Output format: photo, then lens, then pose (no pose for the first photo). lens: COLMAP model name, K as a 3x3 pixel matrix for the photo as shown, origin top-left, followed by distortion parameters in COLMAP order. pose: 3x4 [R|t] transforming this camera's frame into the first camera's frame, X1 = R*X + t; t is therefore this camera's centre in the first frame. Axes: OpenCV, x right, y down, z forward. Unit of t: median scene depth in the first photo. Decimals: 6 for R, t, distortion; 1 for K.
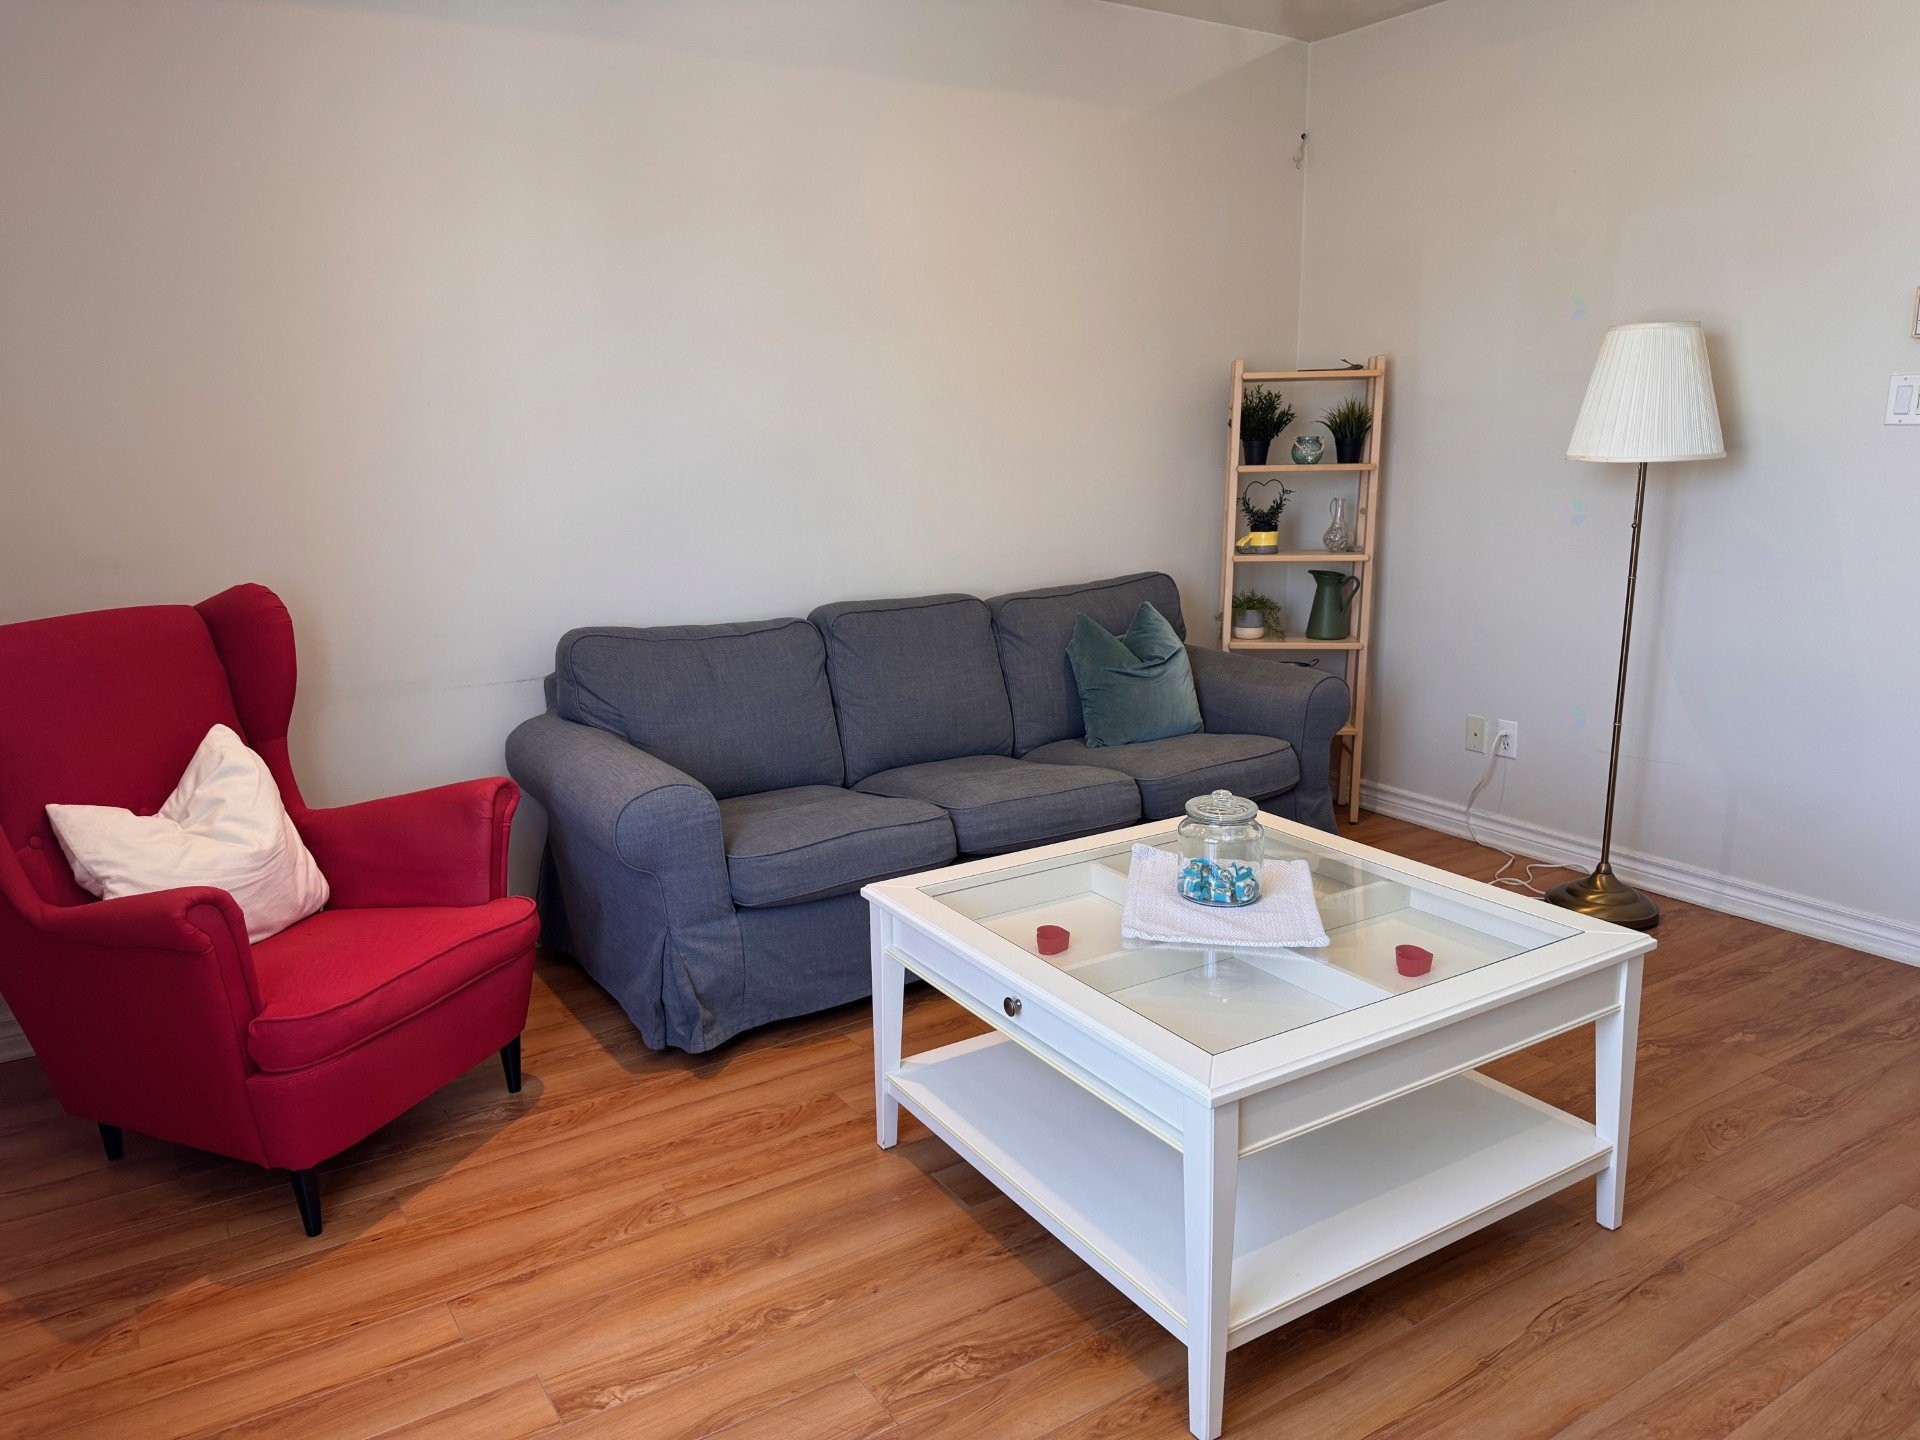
lens RADIAL K [[1355.4, 0, 943.7], [0, 1355.4, 718.0], [0, 0, 1]] dist [0.030995, -0.042201]
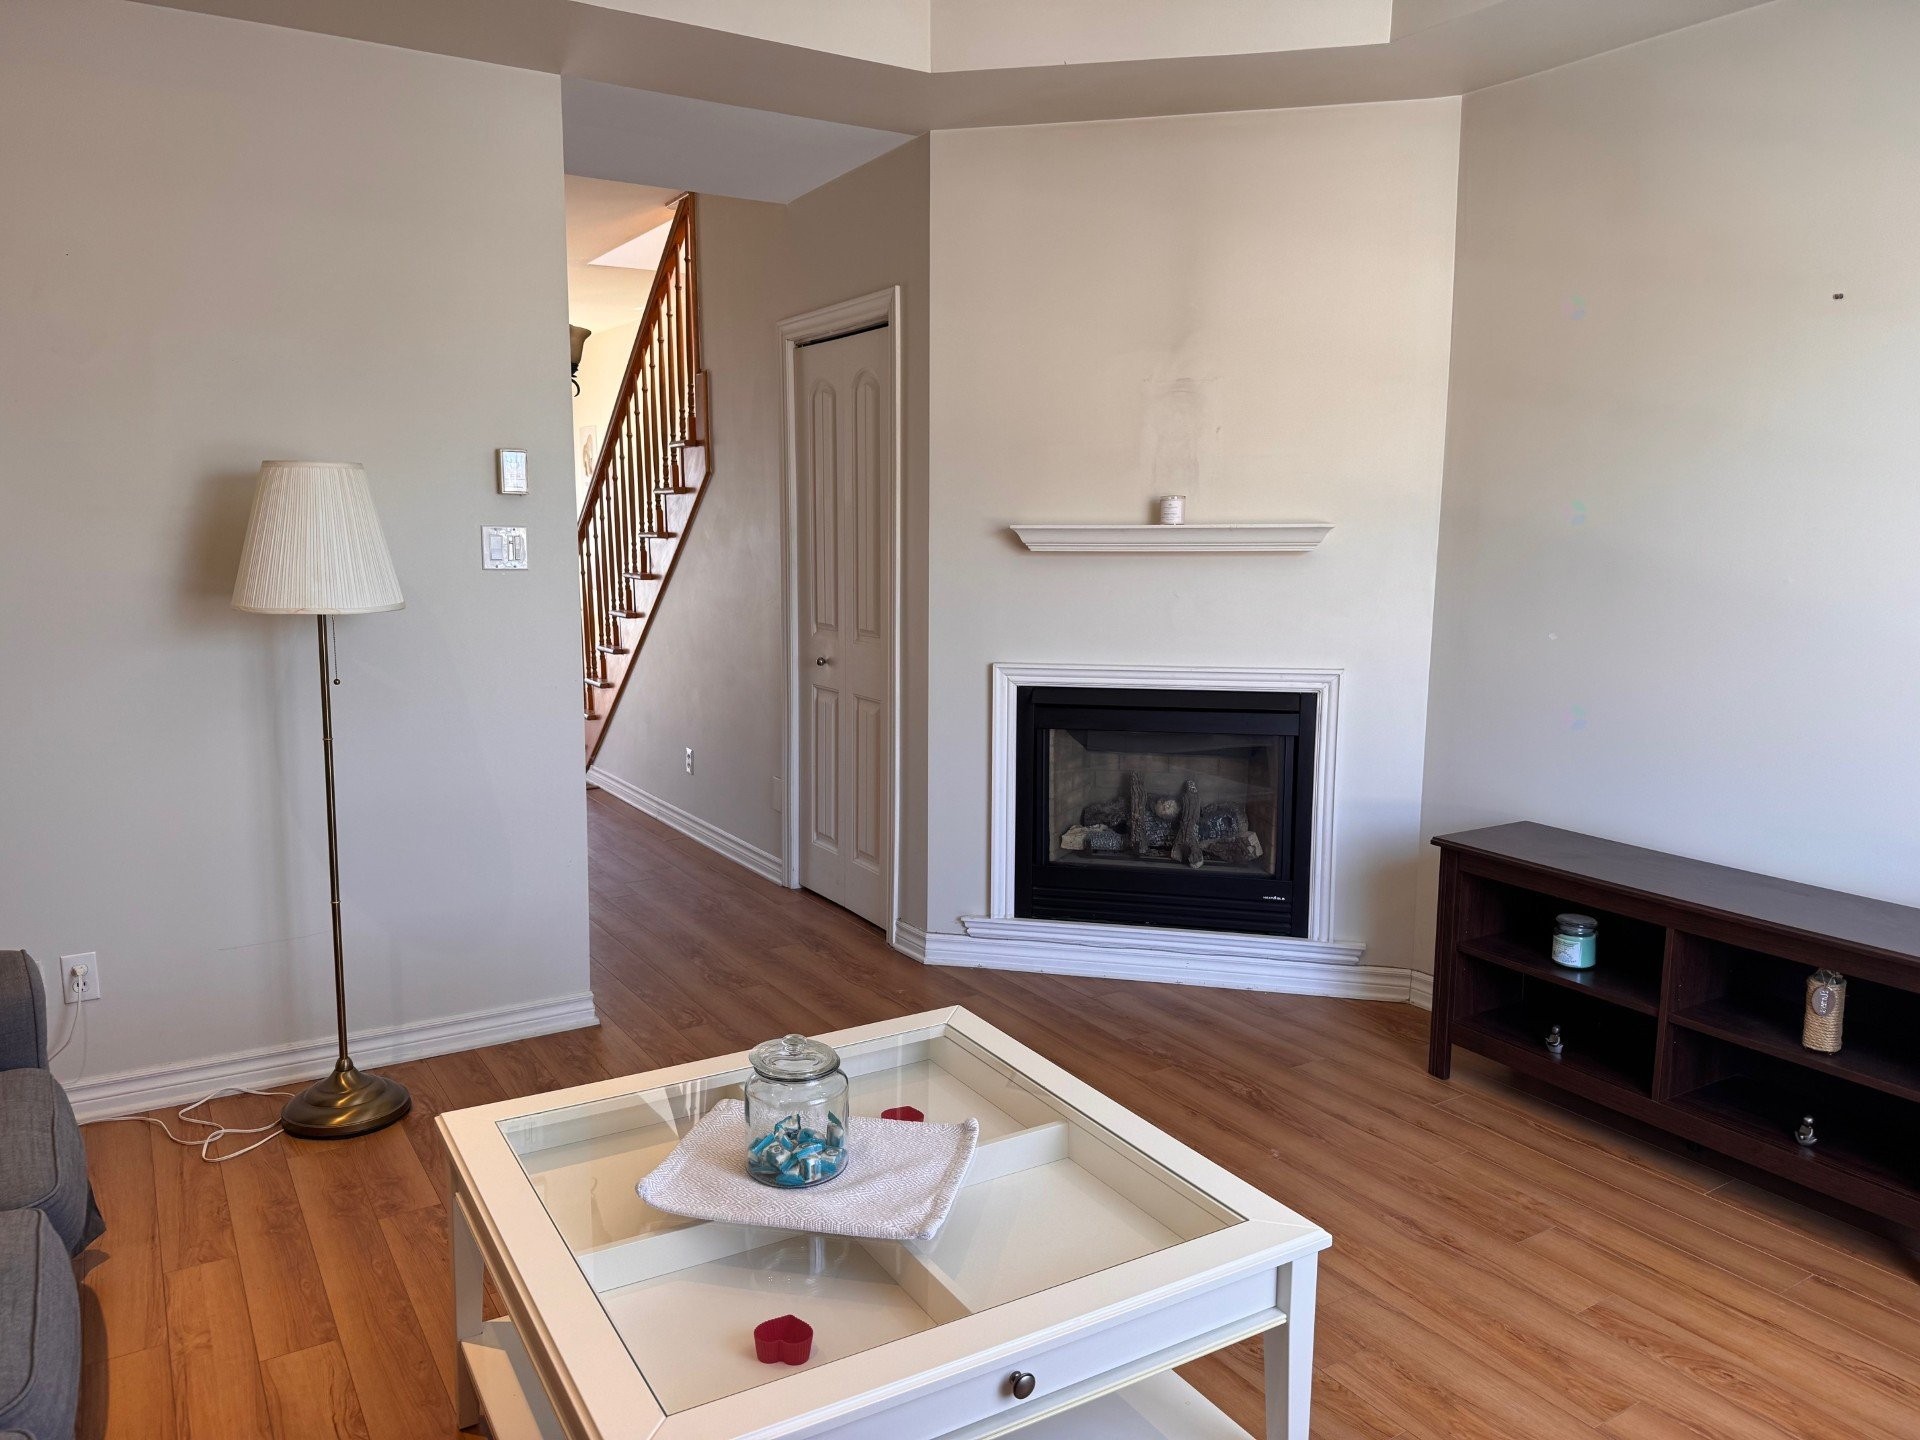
lens RADIAL K [[1344.3, 0, 957.1], [0, 1344.3, 716.6], [0, 0, 1]] dist [0.059801, -0.076472]
pose [[0.005102, -0.119559, 0.992814, -0.323119], [0.203487, 0.972178, 0.116028, -0.116559], [-0.979064, 0.201433, 0.029289, 0.480120]]
